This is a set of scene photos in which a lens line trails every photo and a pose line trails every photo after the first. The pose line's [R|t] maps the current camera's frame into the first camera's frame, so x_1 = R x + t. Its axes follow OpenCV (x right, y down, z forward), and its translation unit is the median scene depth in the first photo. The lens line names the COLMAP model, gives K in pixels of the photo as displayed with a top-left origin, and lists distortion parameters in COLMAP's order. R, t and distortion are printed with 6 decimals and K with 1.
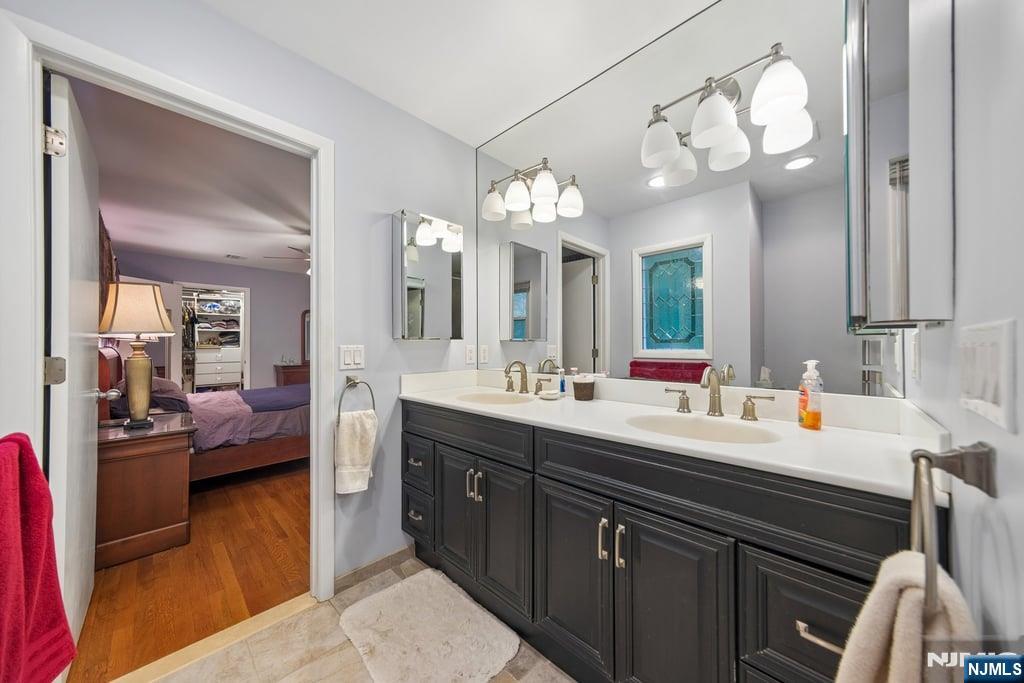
lens RADIAL K [[345.3, 0, 512.7], [0, 345.3, 343.2], [0, 0, 1]] dist [-0.001772, 0.000364]
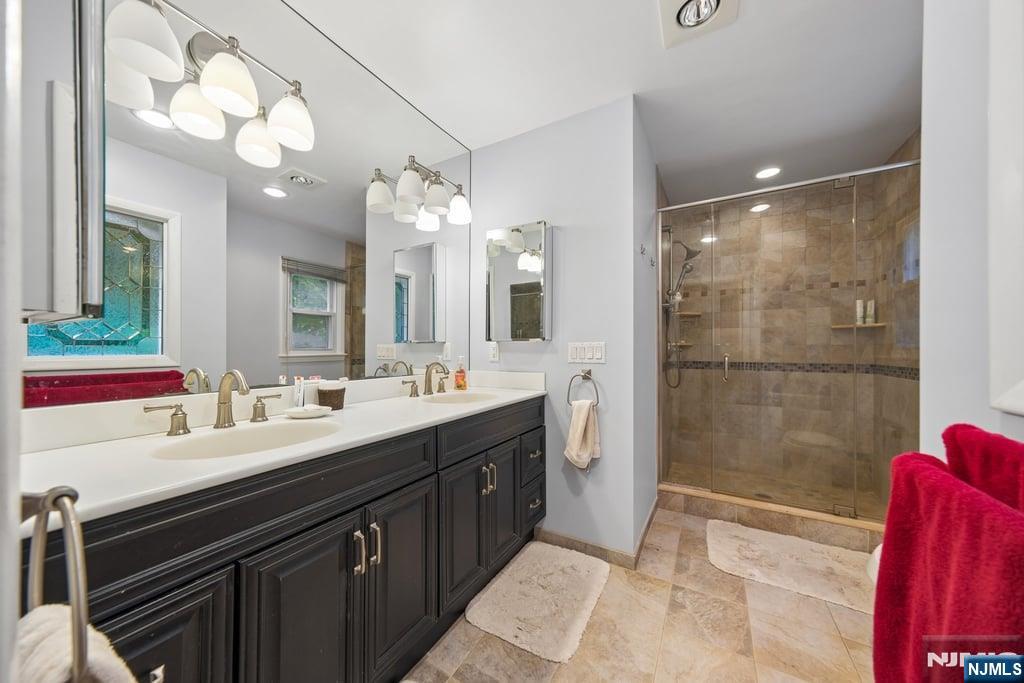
lens RADIAL K [[345.3, 0, 513.6], [0, 345.3, 350.3], [0, 0, 1]] dist [-0.001772, 0.000364]
pose [[-0.230916, 0.005319, 0.972959, -0.725454], [-0.007698, 0.999944, -0.007293, 0.019324], [-0.972943, -0.009174, -0.230863, 0.757477]]
